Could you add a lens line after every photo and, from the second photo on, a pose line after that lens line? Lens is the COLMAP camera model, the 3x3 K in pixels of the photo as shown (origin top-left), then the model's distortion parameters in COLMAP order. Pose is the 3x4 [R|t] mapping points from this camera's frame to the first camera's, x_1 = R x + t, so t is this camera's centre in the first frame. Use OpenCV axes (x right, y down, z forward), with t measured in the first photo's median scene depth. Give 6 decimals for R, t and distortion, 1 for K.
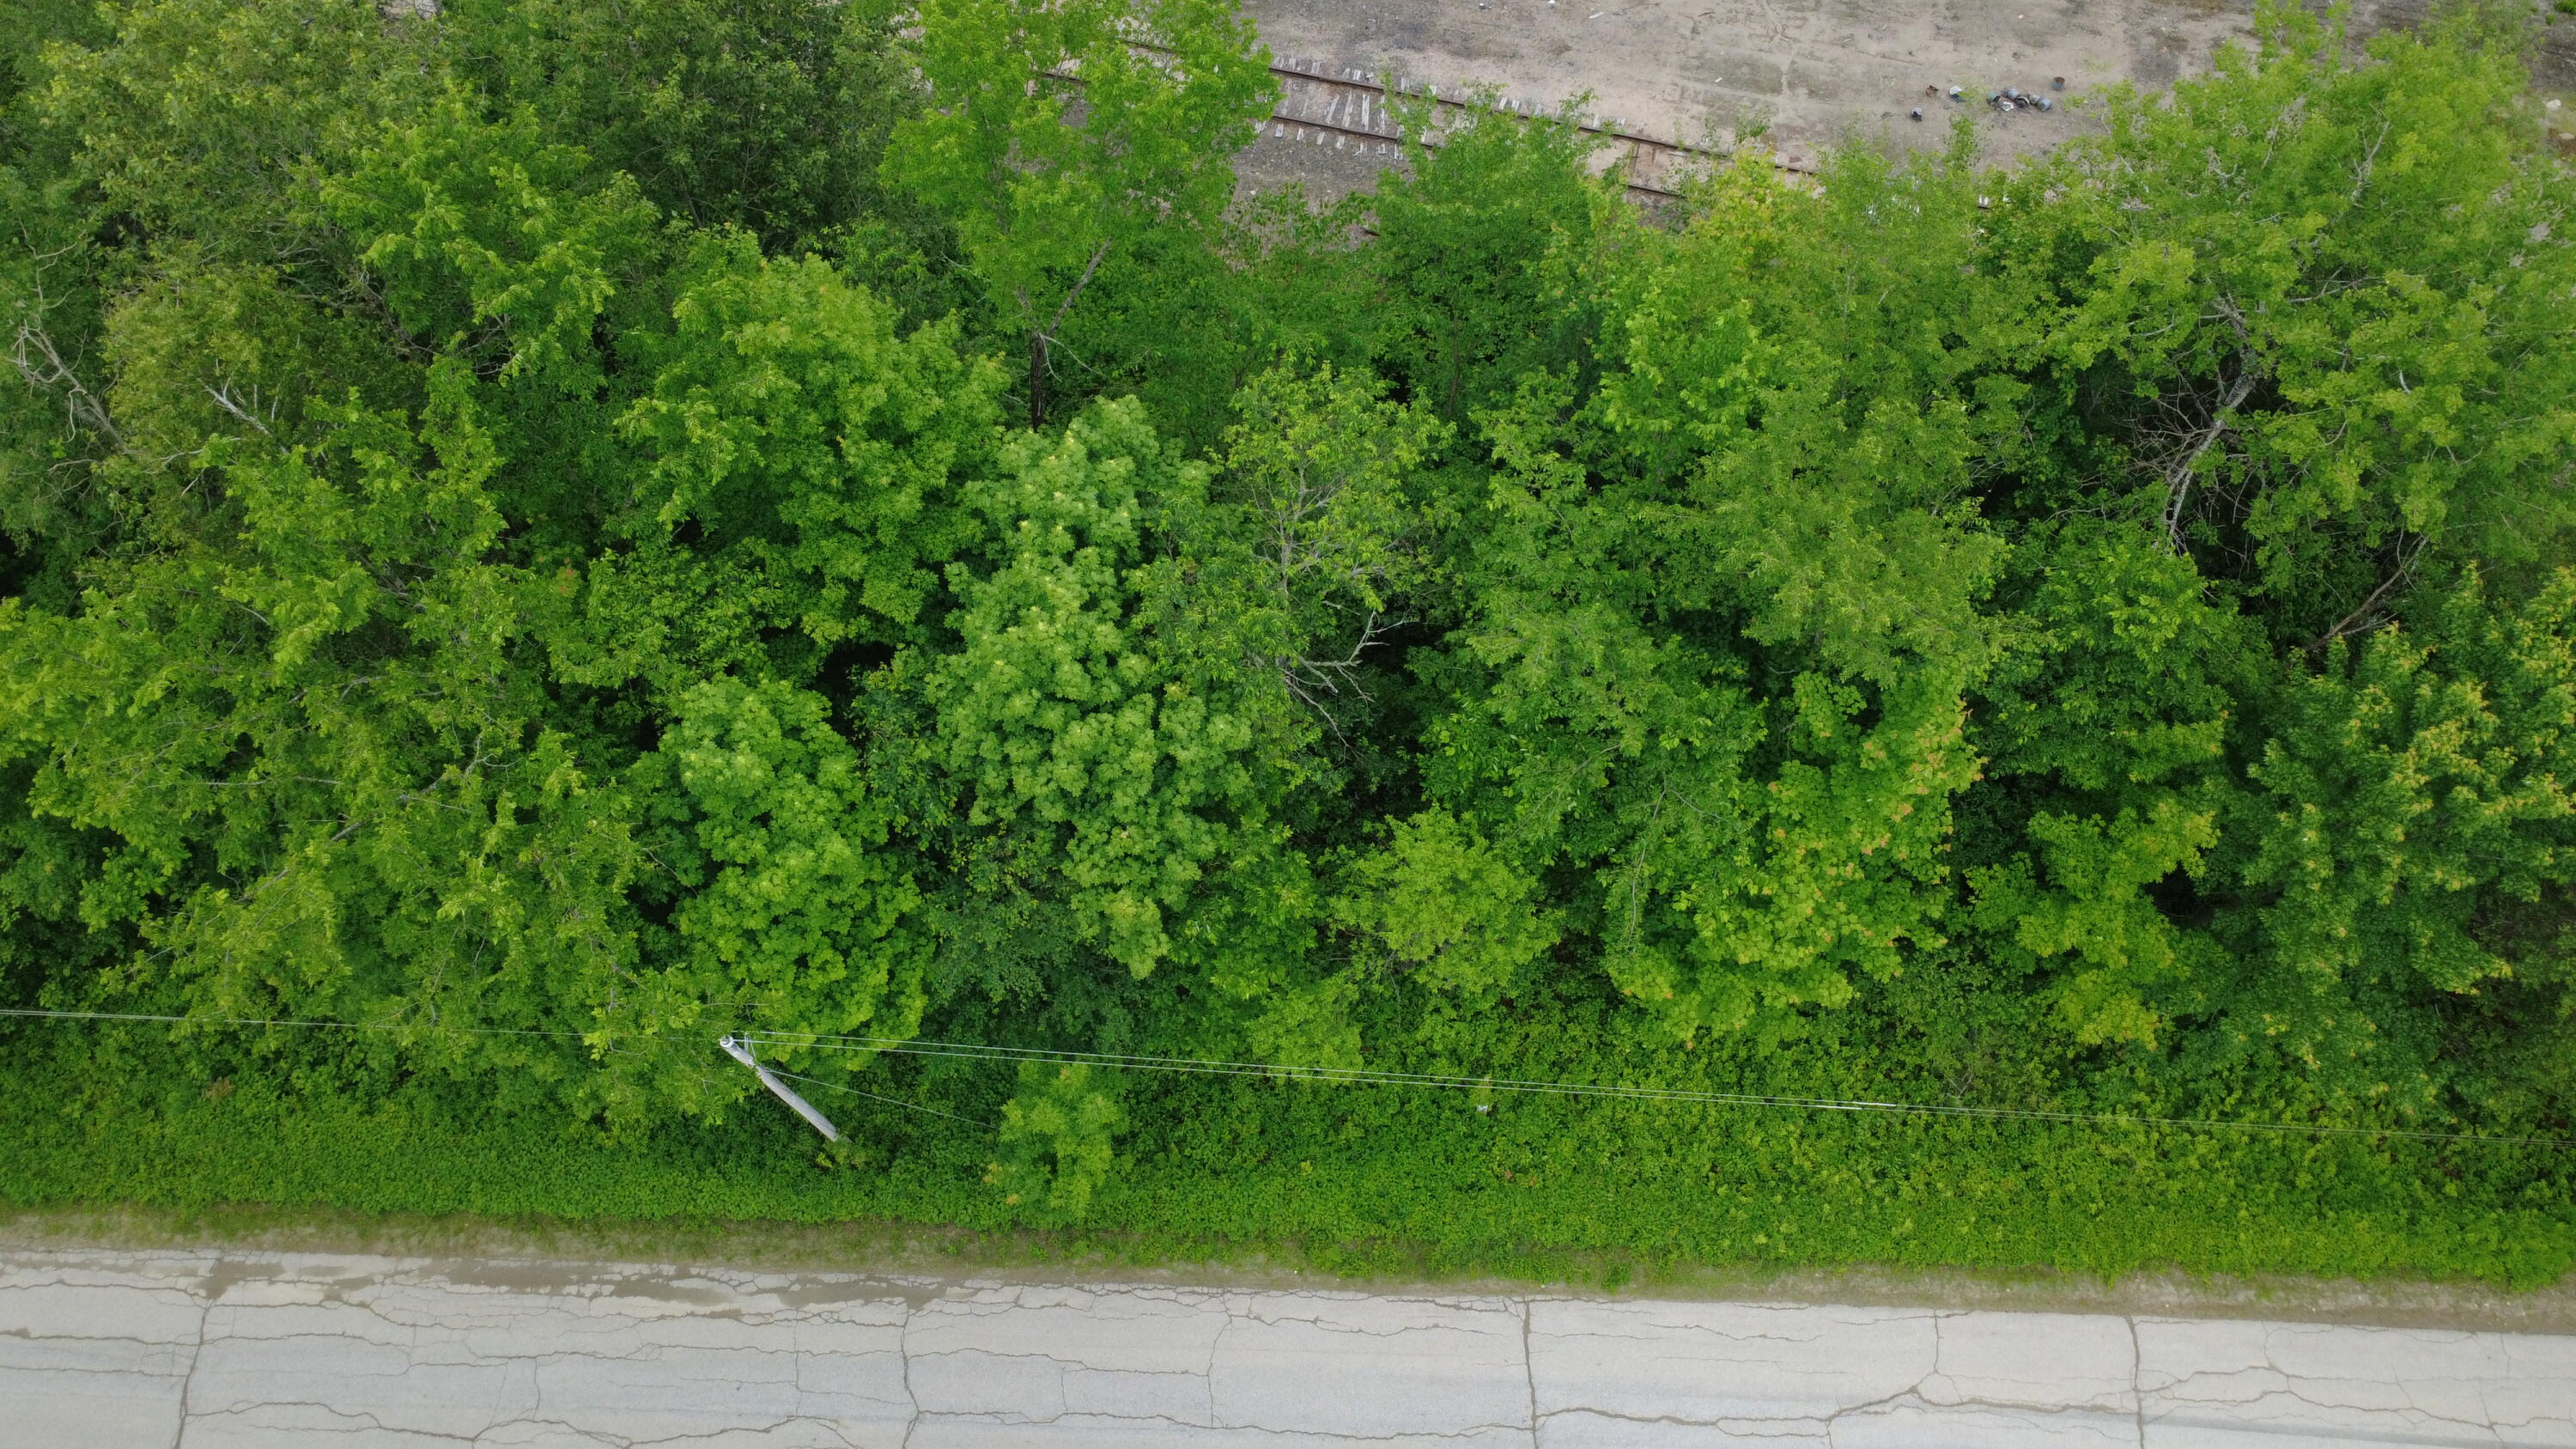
lens RADIAL K [[1919.8, 0, 1293.7], [0, 1919.8, 716.0], [0, 0, 1]] dist [-0.005470, 0.004099]
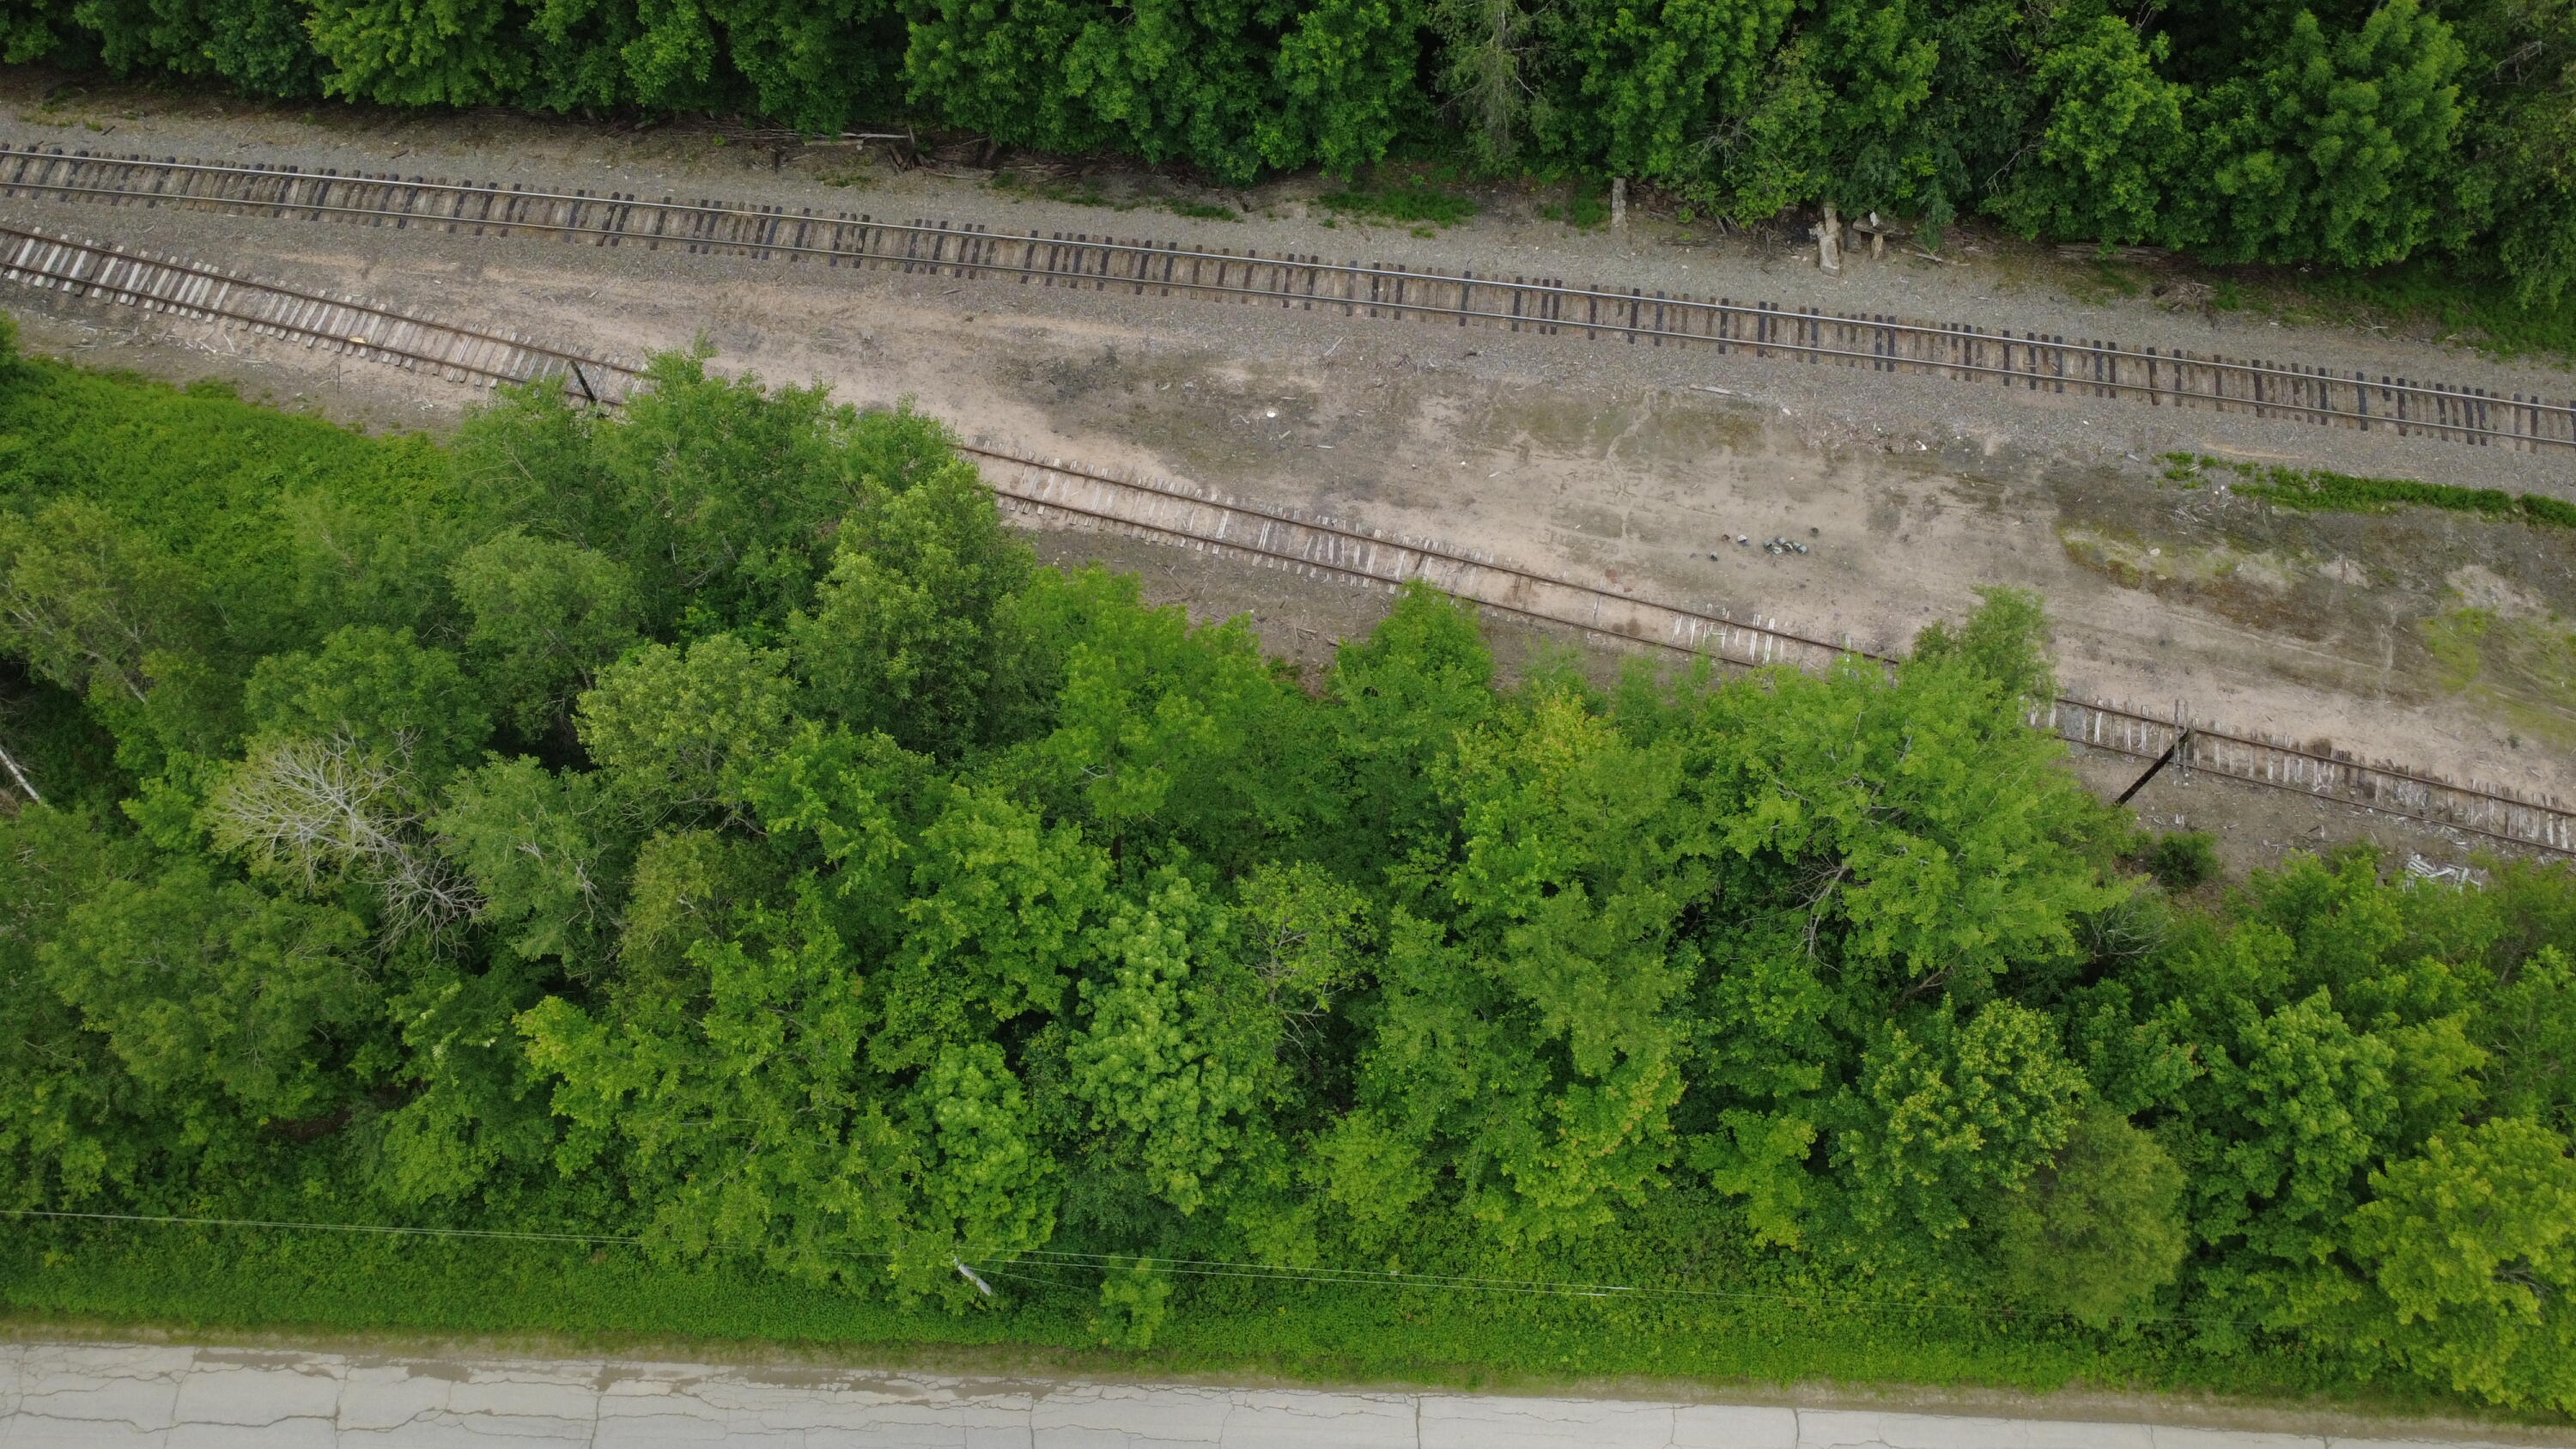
lens RADIAL K [[1919.8, 0, 1293.7], [0, 1919.8, 716.0], [0, 0, 1]] dist [-0.005470, 0.004099]
pose [[0.999886, 0.010820, 0.010487, -0.005777], [-0.010785, 0.999936, -0.003324, -0.263906], [-0.010523, 0.003211, 0.999939, -0.618936]]
